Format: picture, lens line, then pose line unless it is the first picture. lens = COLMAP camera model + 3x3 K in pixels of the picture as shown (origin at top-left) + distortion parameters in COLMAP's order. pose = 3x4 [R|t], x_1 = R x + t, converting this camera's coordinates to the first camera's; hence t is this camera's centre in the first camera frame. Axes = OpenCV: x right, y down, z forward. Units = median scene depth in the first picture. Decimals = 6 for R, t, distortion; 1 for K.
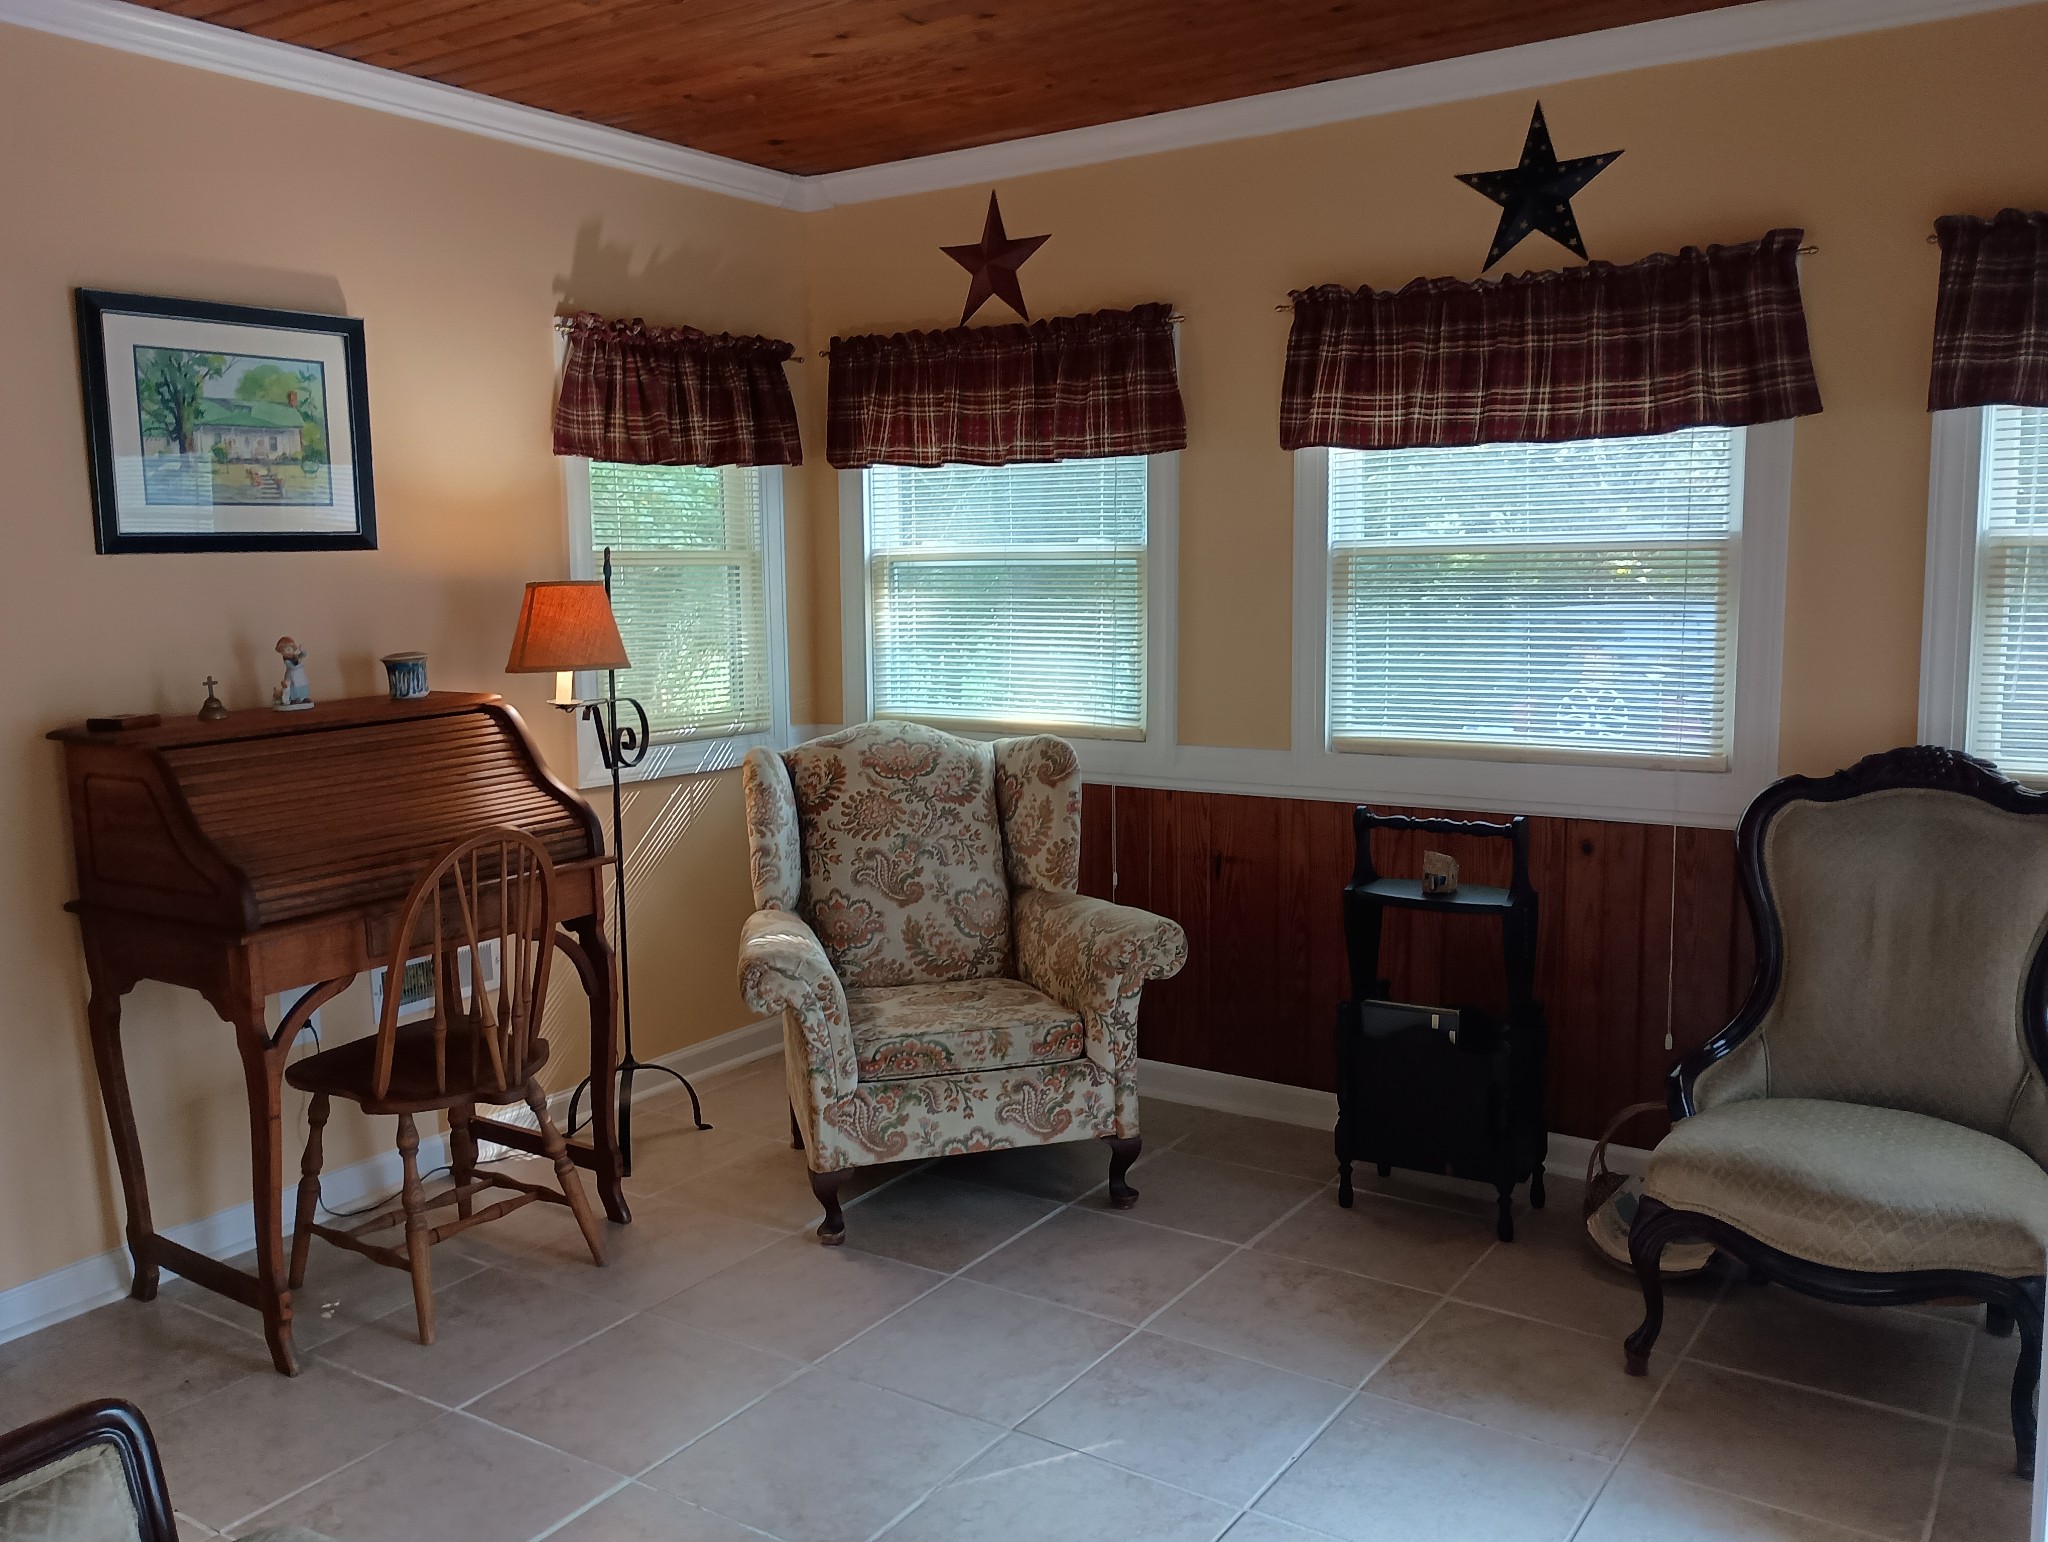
lens RADIAL K [[1688.8, 0, 1030.4], [0, 1688.8, 774.5], [0, 0, 1]] dist [0.054206, -0.081584]
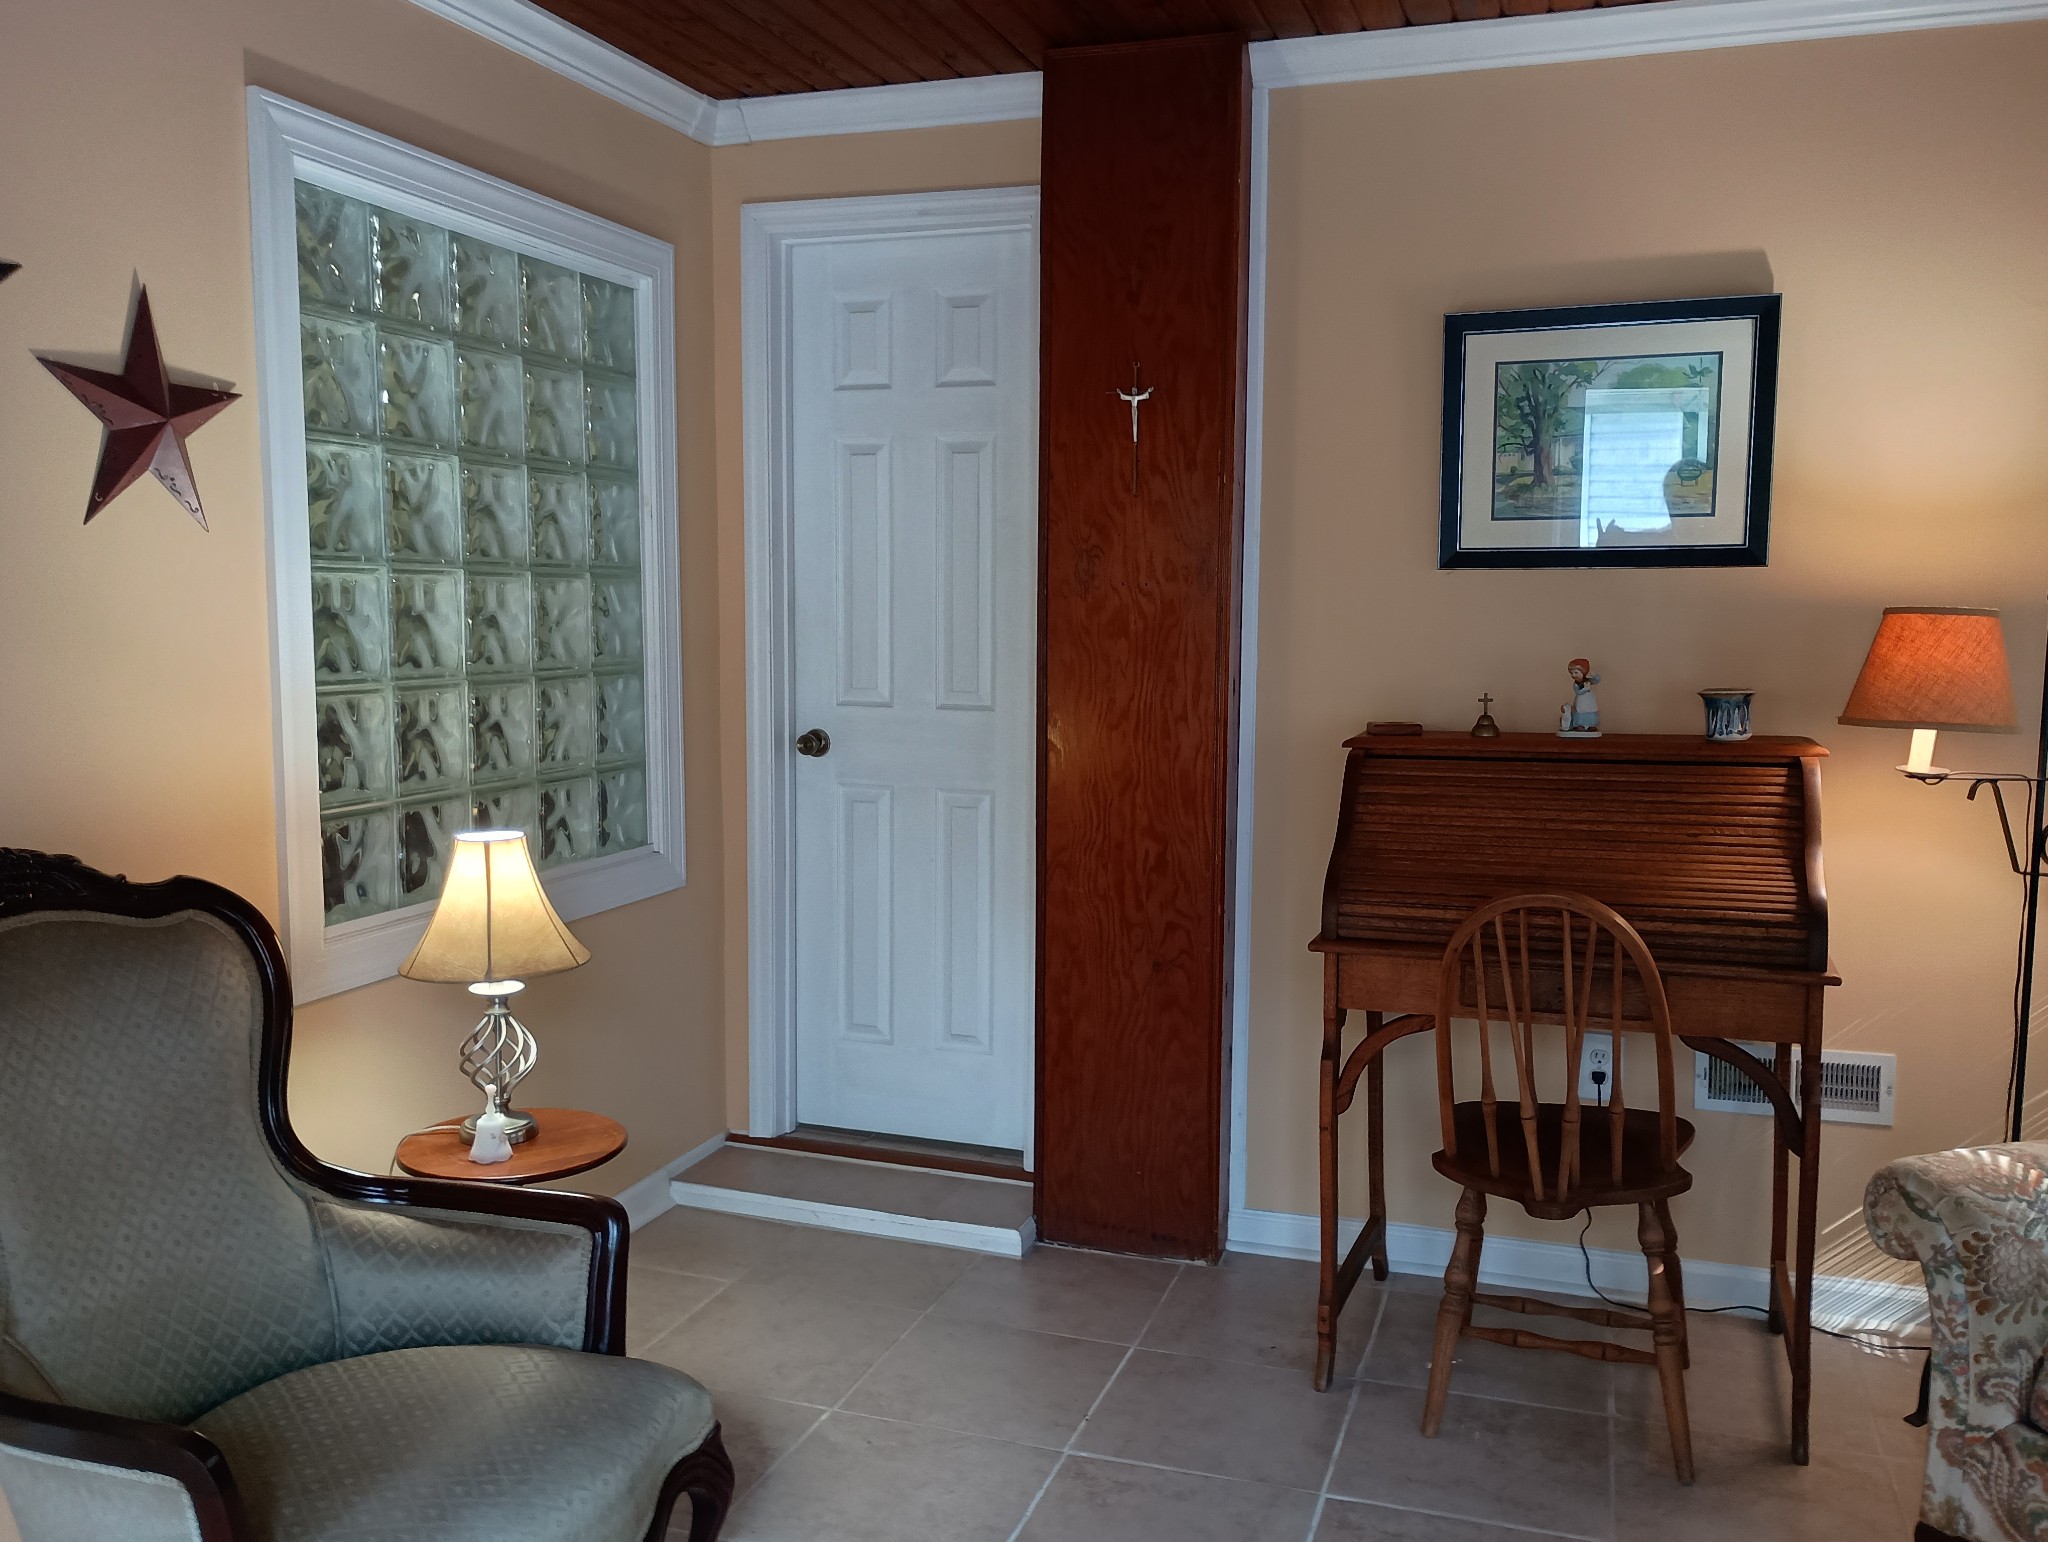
lens RADIAL K [[1688.8, 0, 1030.4], [0, 1688.8, 774.5], [0, 0, 1]] dist [0.054206, -0.081584]
pose [[0.252645, 0.120124, -0.960073, 0.389613], [-0.135202, 0.986911, 0.087903, -0.060047], [0.958066, 0.107596, 0.265579, 0.478622]]
